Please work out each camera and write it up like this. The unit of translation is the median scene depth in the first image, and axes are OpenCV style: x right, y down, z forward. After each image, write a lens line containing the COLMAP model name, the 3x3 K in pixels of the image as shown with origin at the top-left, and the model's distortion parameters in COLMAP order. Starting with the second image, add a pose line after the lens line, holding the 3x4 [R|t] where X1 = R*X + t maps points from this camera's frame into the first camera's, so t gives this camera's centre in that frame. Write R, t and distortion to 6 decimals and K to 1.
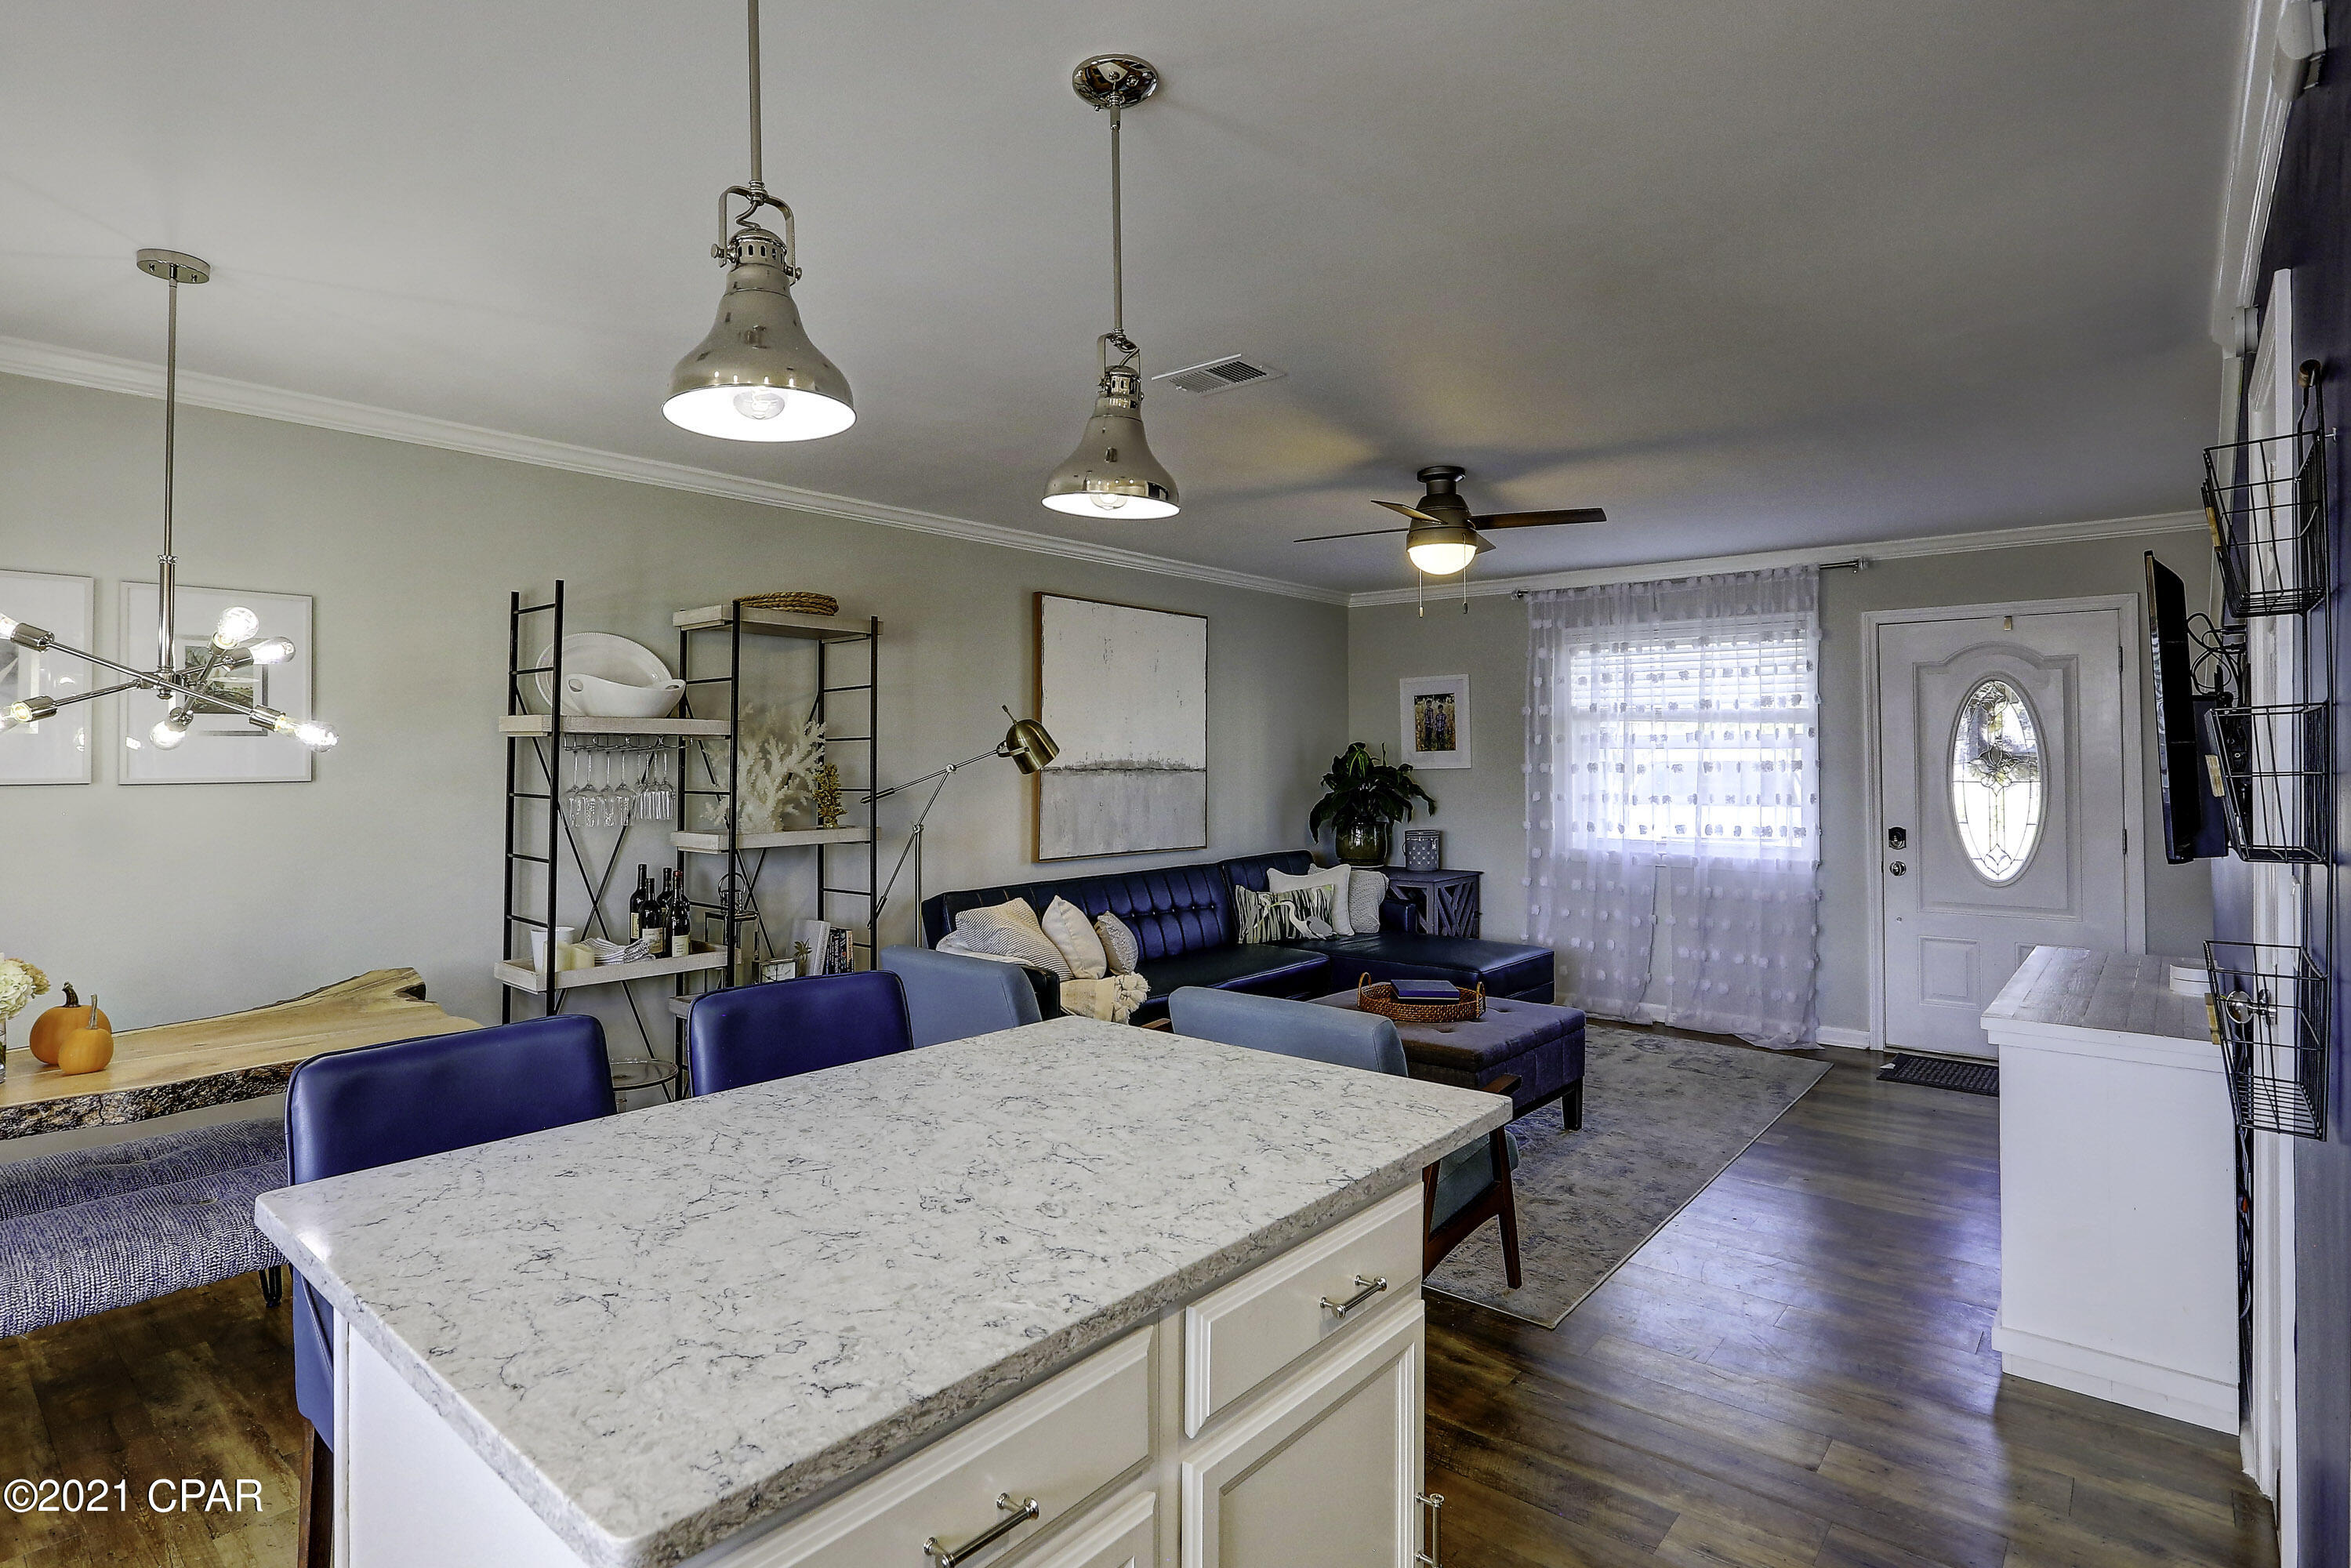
lens RADIAL K [[1174.6, 0, 1175.5], [0, 1174.6, 784.0], [0, 0, 1]] dist [-0.081042, 0.036881]
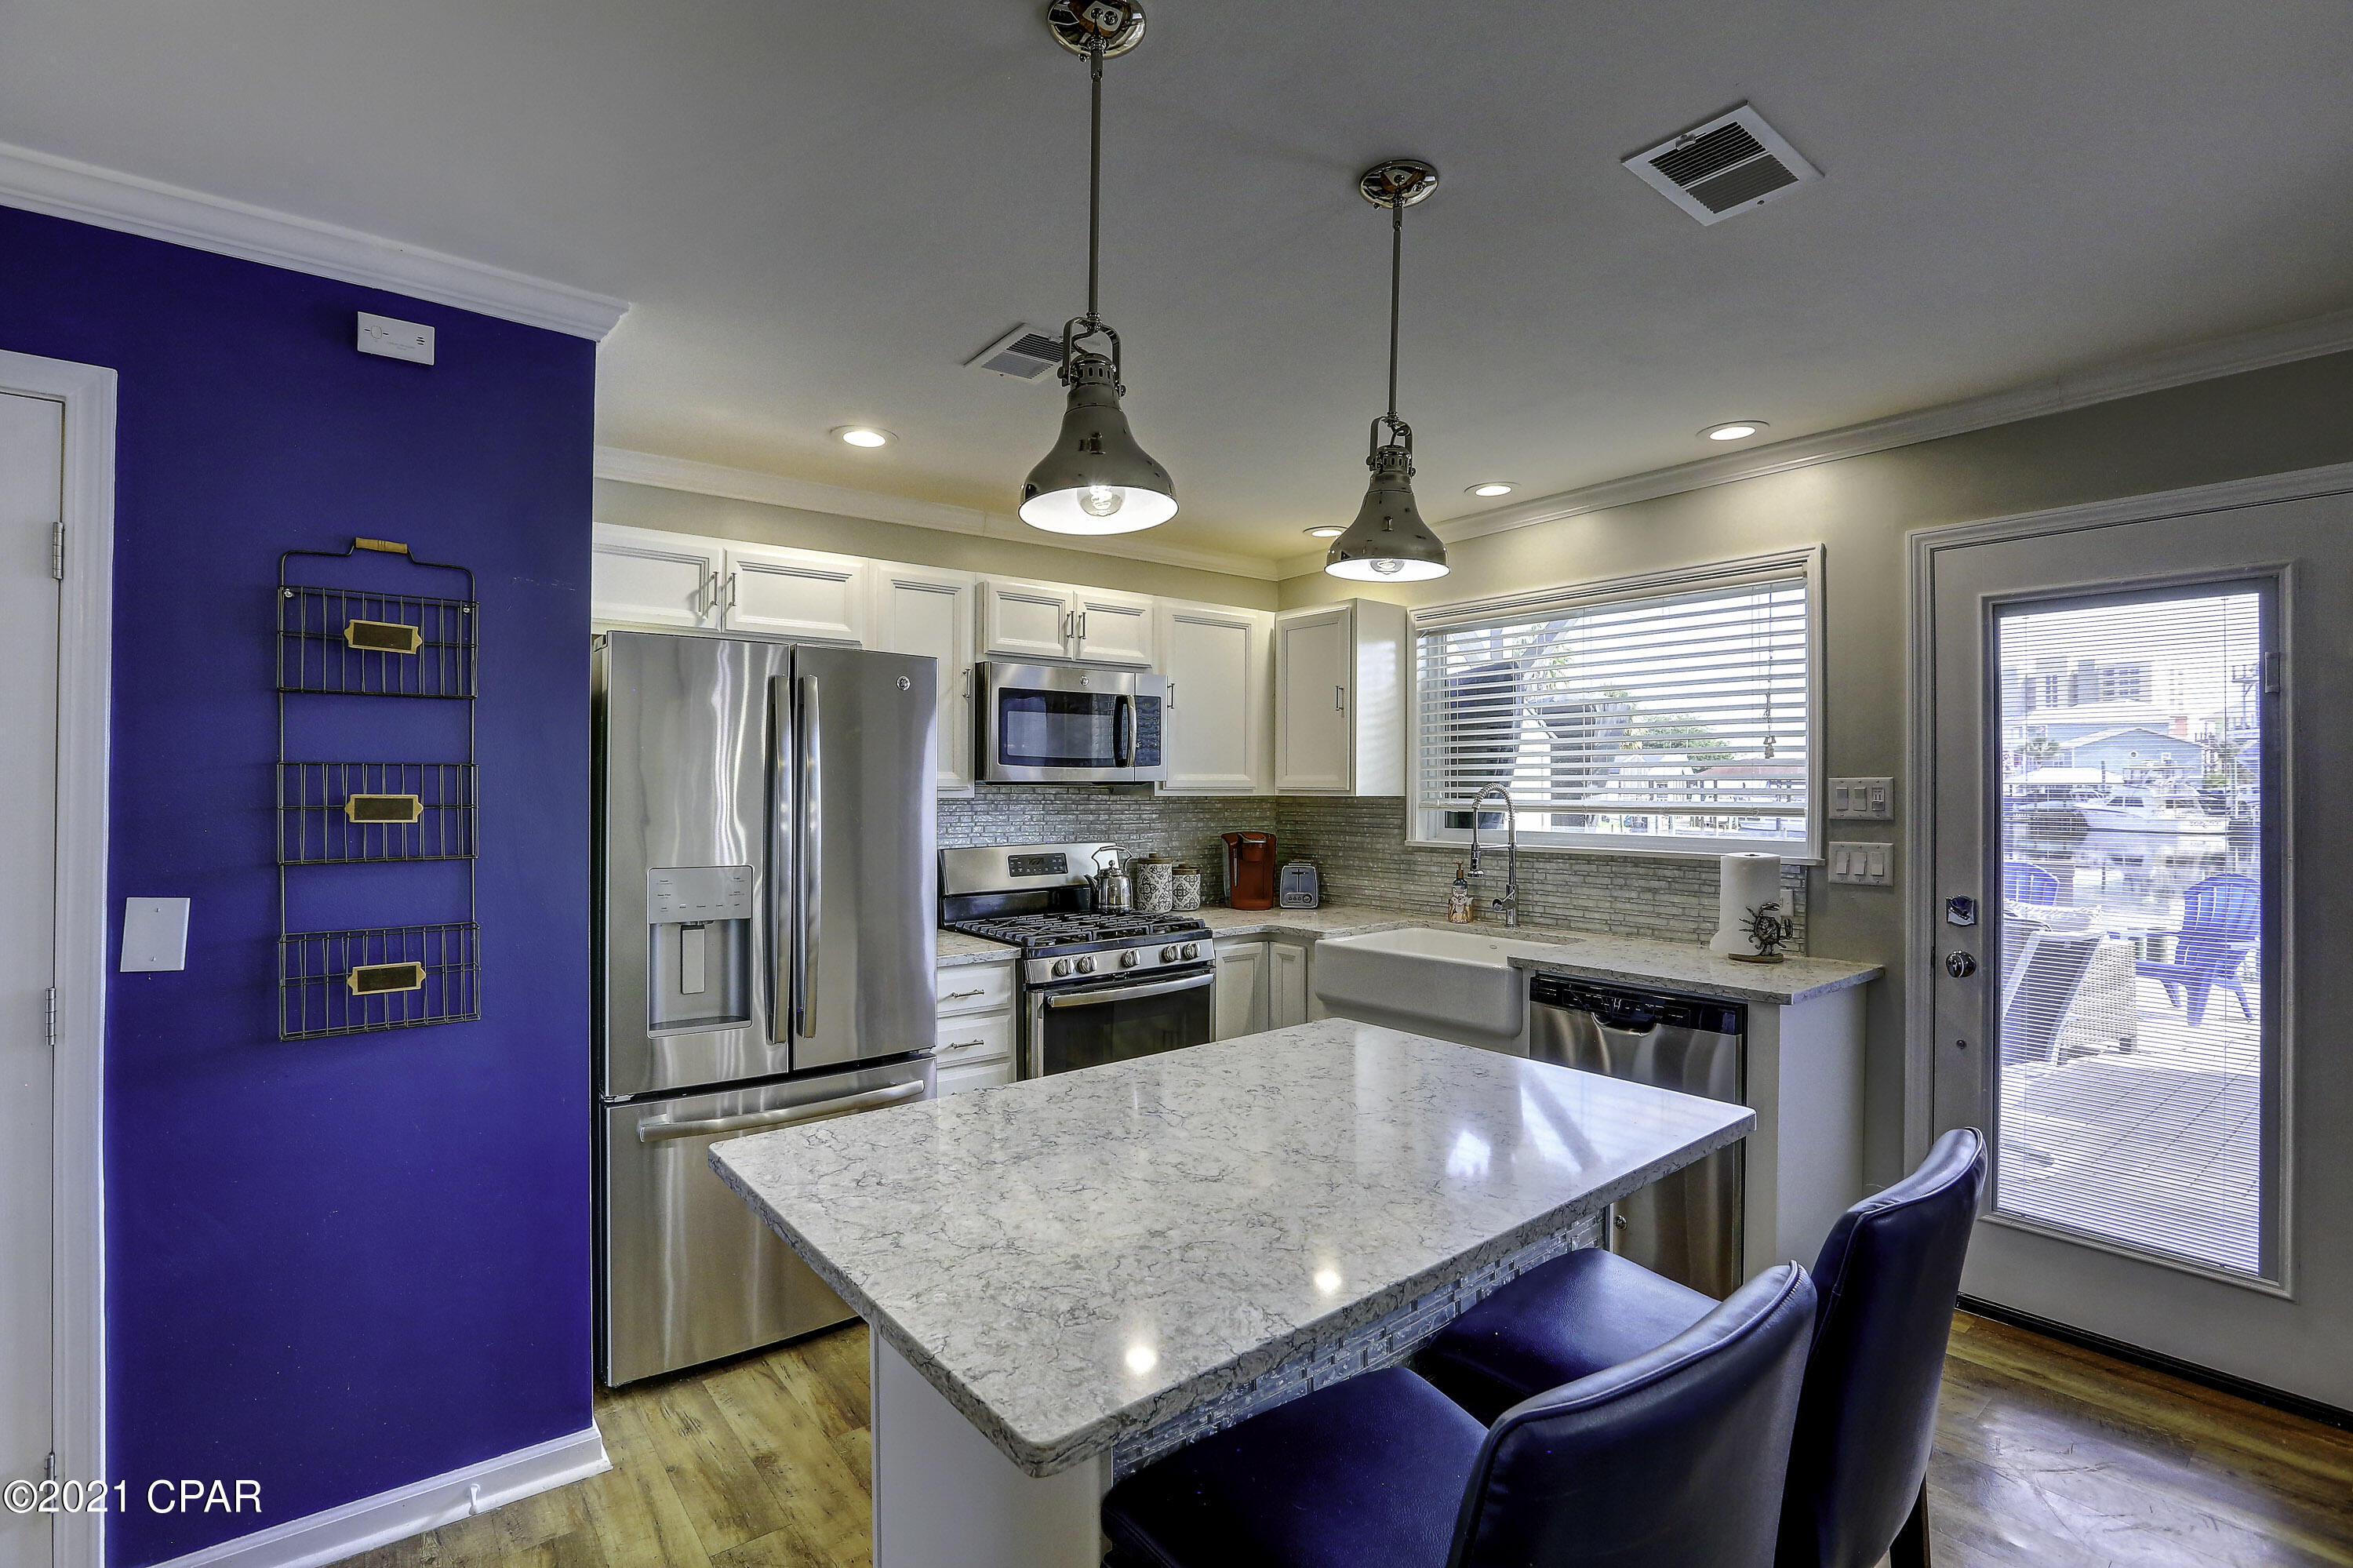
lens RADIAL K [[1076.5, 0, 1175.8], [0, 1076.5, 780.0], [0, 0, 1]] dist [-0.060555, 0.026374]
pose [[-0.979242, -0.001682, 0.202690, -0.343694], [0.001729, 0.999860, 0.016647, -0.062724], [-0.202689, 0.016652, -0.979101, 2.223005]]
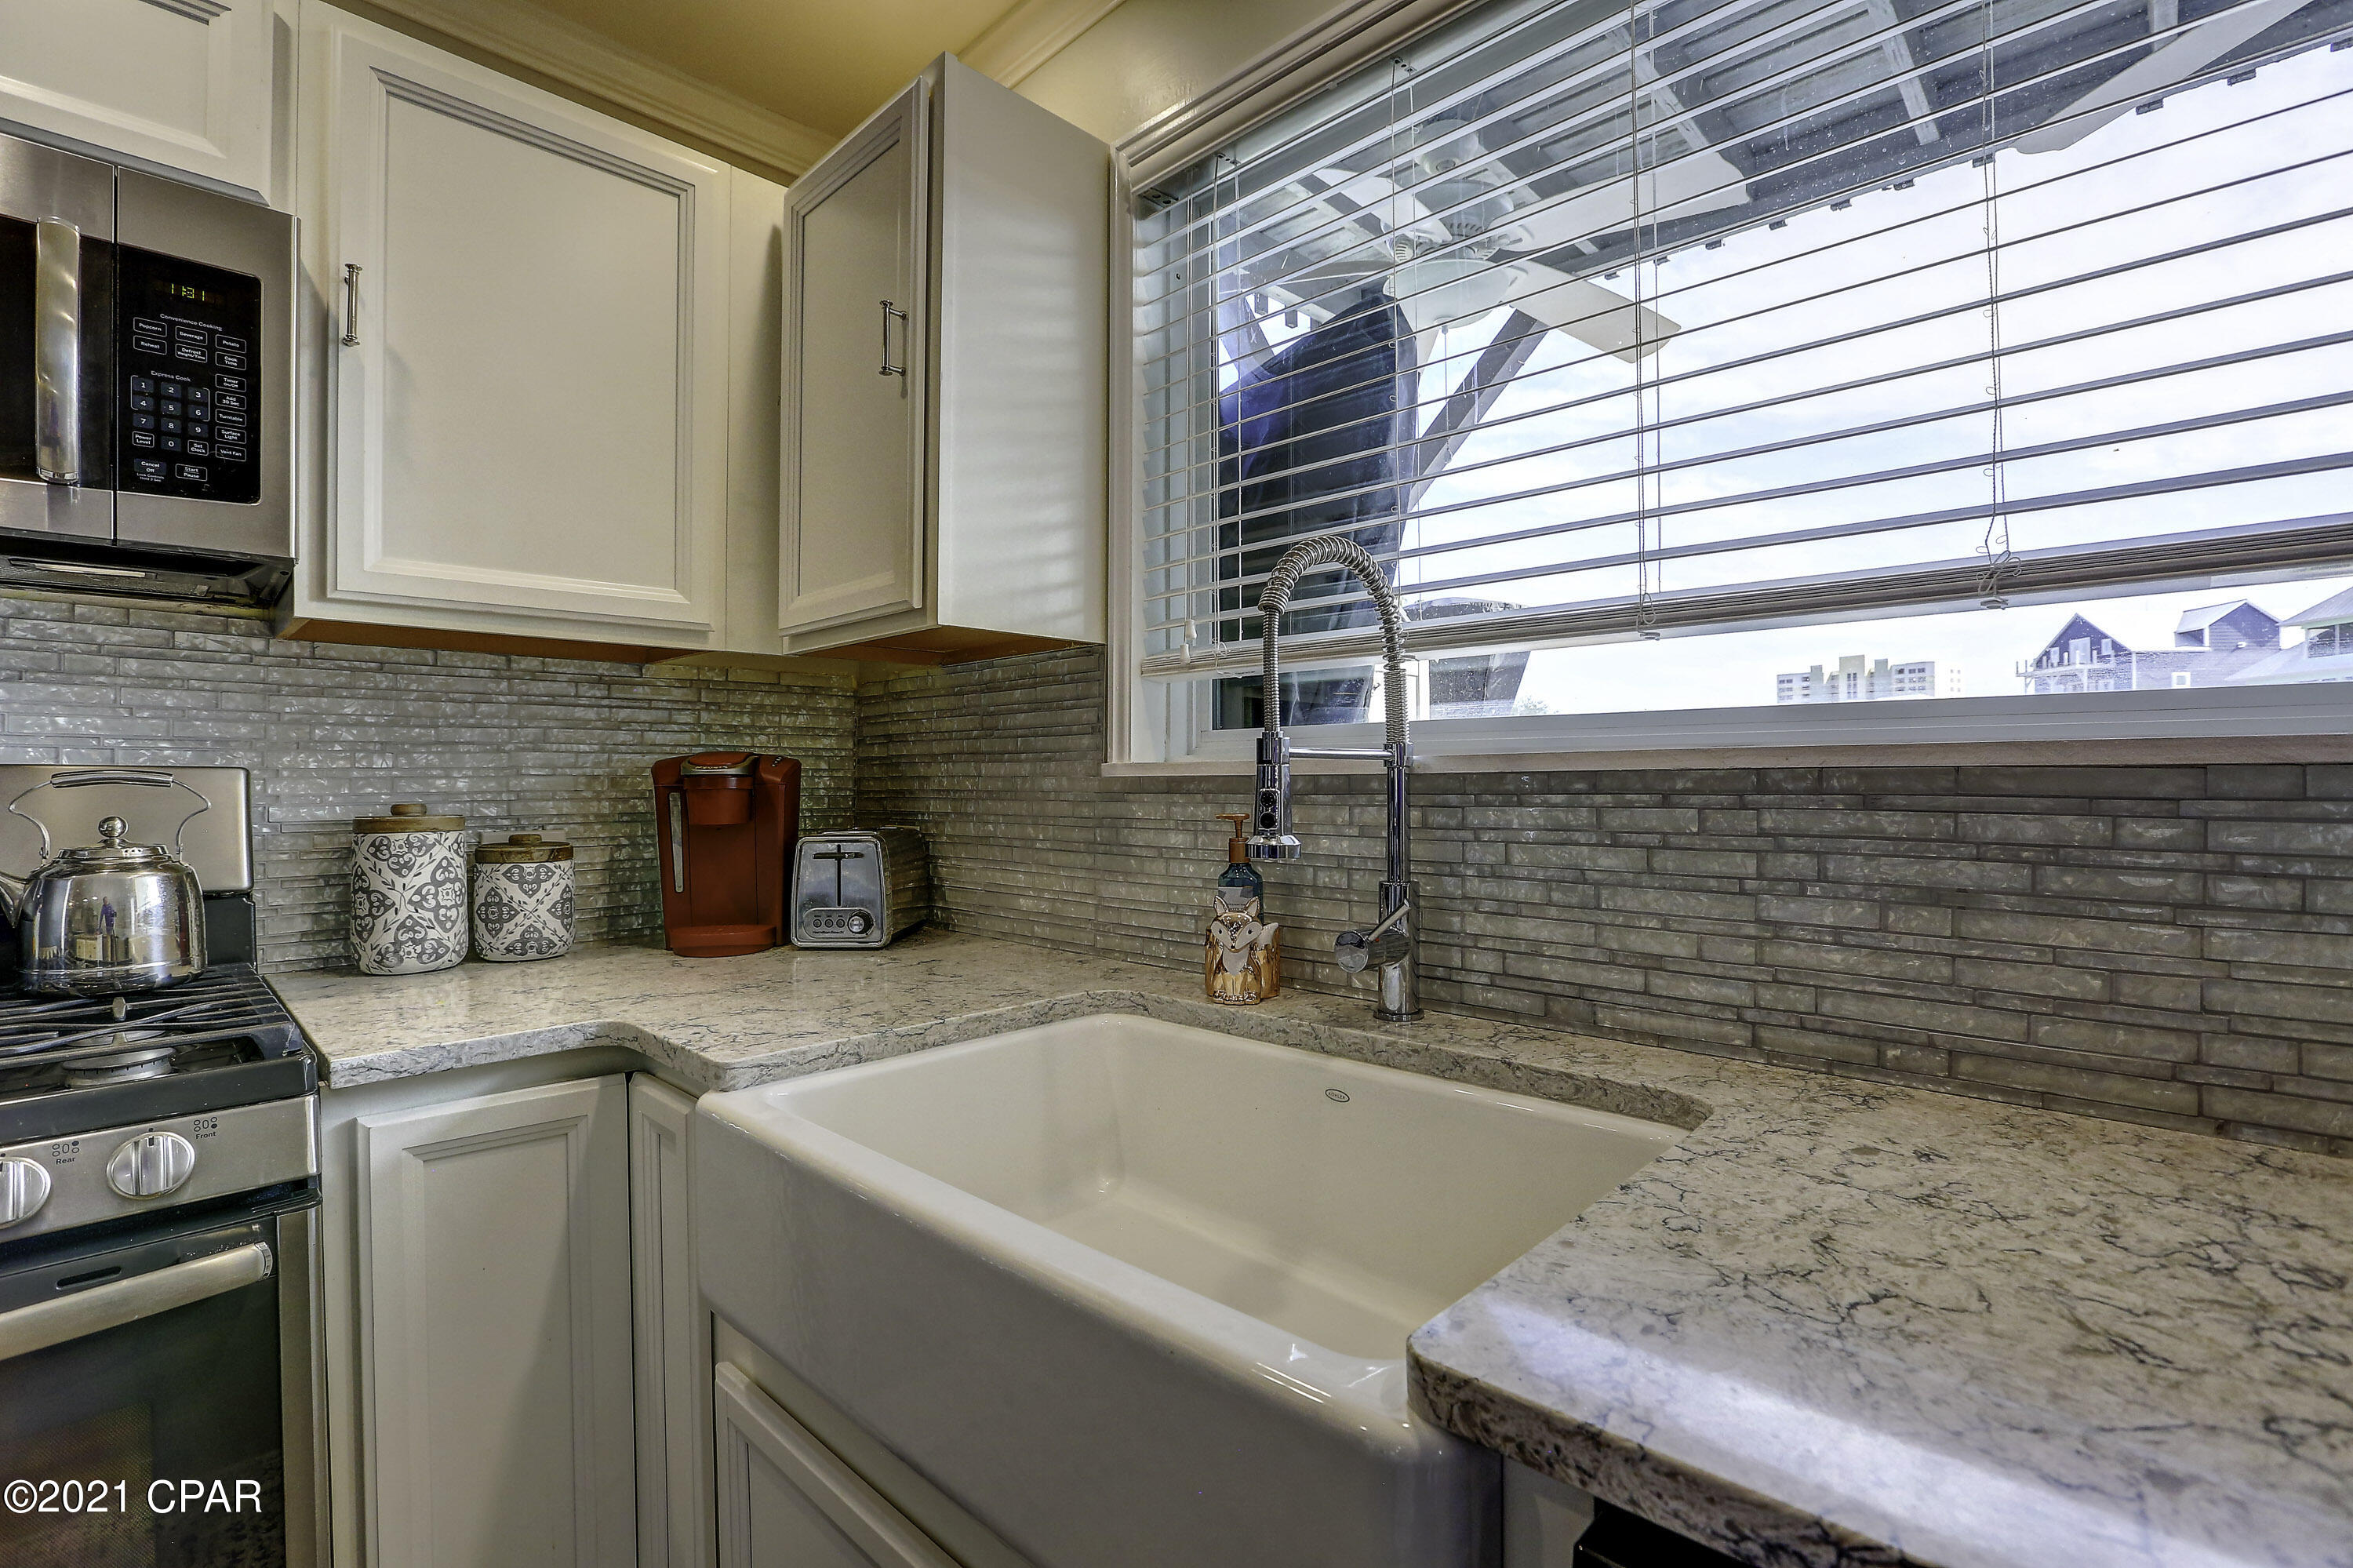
lens RADIAL K [[1076.5, 0, 1175.8], [0, 1076.5, 780.0], [0, 0, 1]] dist [-0.060555, 0.026374]
pose [[-0.997141, 0.001850, 0.075537, -0.527199], [0.003653, 0.999711, 0.023741, 0.157561], [-0.075472, 0.023949, -0.996860, 0.169498]]
